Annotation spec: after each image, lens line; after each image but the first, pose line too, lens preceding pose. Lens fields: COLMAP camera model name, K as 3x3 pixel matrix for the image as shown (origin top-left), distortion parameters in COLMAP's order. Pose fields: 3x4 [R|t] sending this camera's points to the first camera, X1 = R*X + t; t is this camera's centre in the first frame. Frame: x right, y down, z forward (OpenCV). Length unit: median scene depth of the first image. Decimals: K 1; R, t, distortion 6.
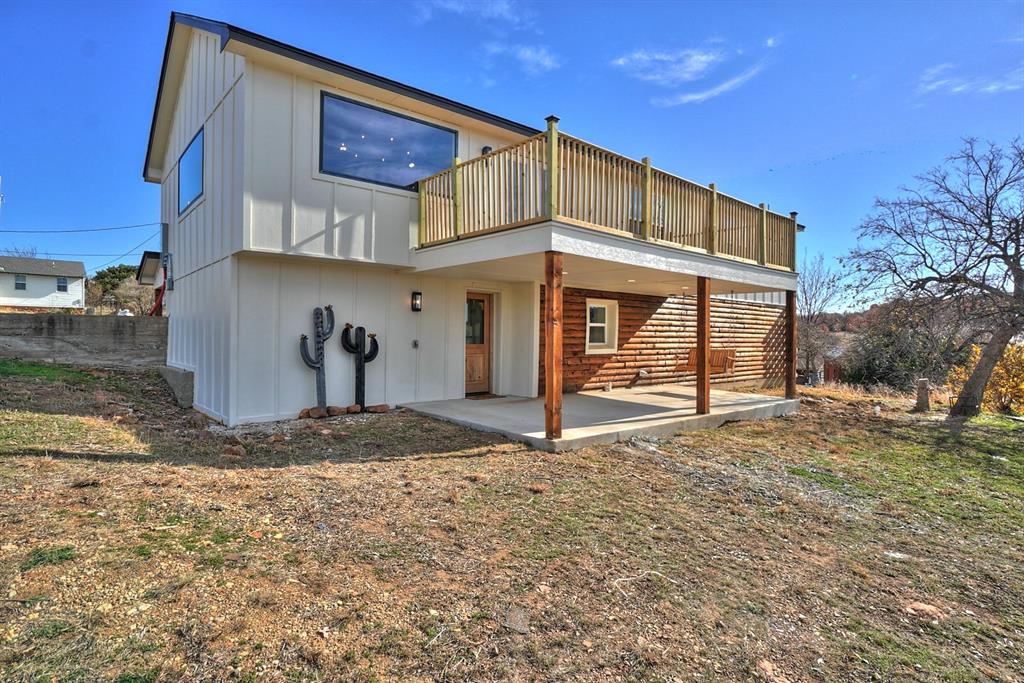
lens RADIAL K [[537.3, 0, 512.8], [0, 537.3, 339.6], [0, 0, 1]] dist [-0.014864, 0.000099]
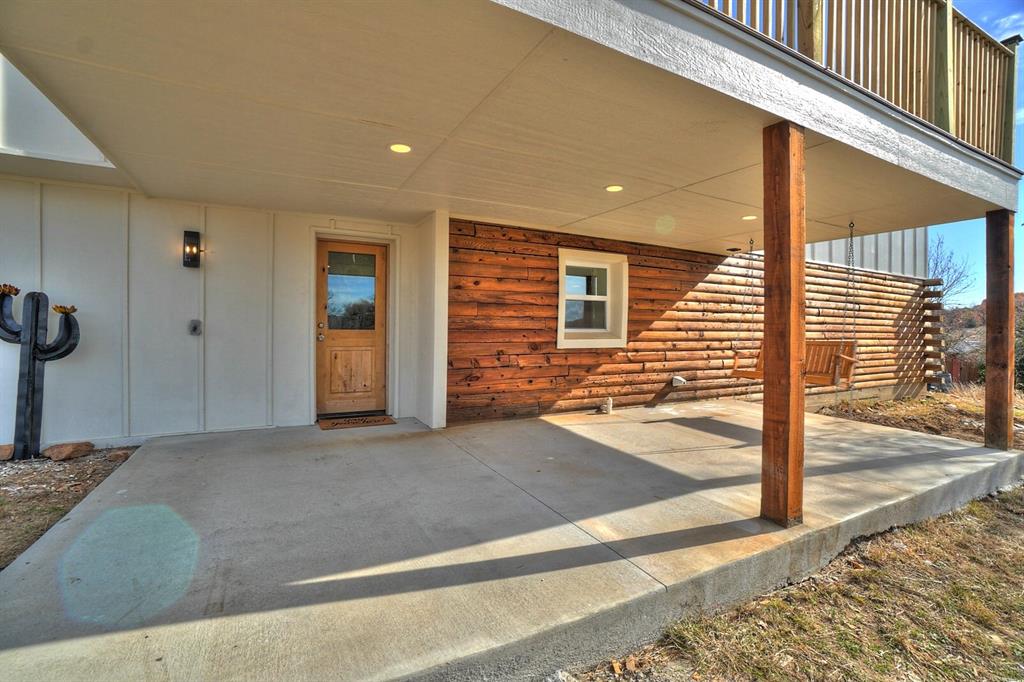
lens RADIAL K [[449.6, 0, 508.5], [0, 449.6, 339.3], [0, 0, 1]] dist [-0.047040, 0.014676]
pose [[0.972985, -0.000519, -0.230869, 0.175996], [0.001879, 0.999982, 0.005670, 0.013730], [0.230861, -0.005951, 0.972968, 0.484507]]
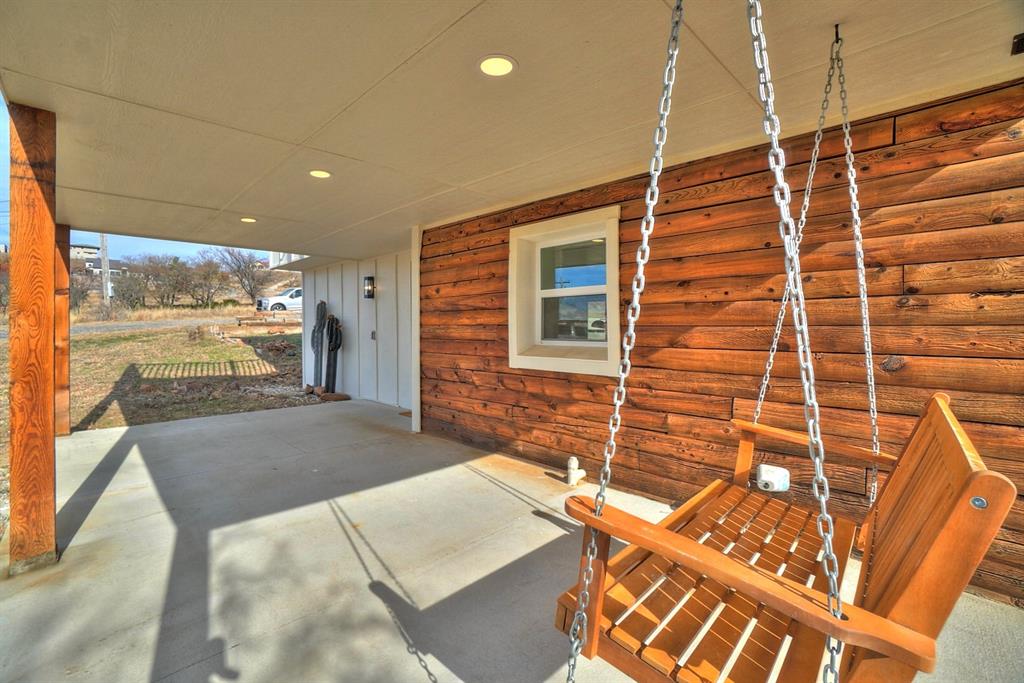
lens RADIAL K [[449.6, 0, 506.6], [0, 449.6, 338.9], [0, 0, 1]] dist [-0.047040, 0.014676]
pose [[0.069324, 0.009374, -0.997550, 0.432427], [-0.019840, 0.999771, 0.008016, 0.002980], [0.997397, 0.019236, 0.069494, 0.886259]]
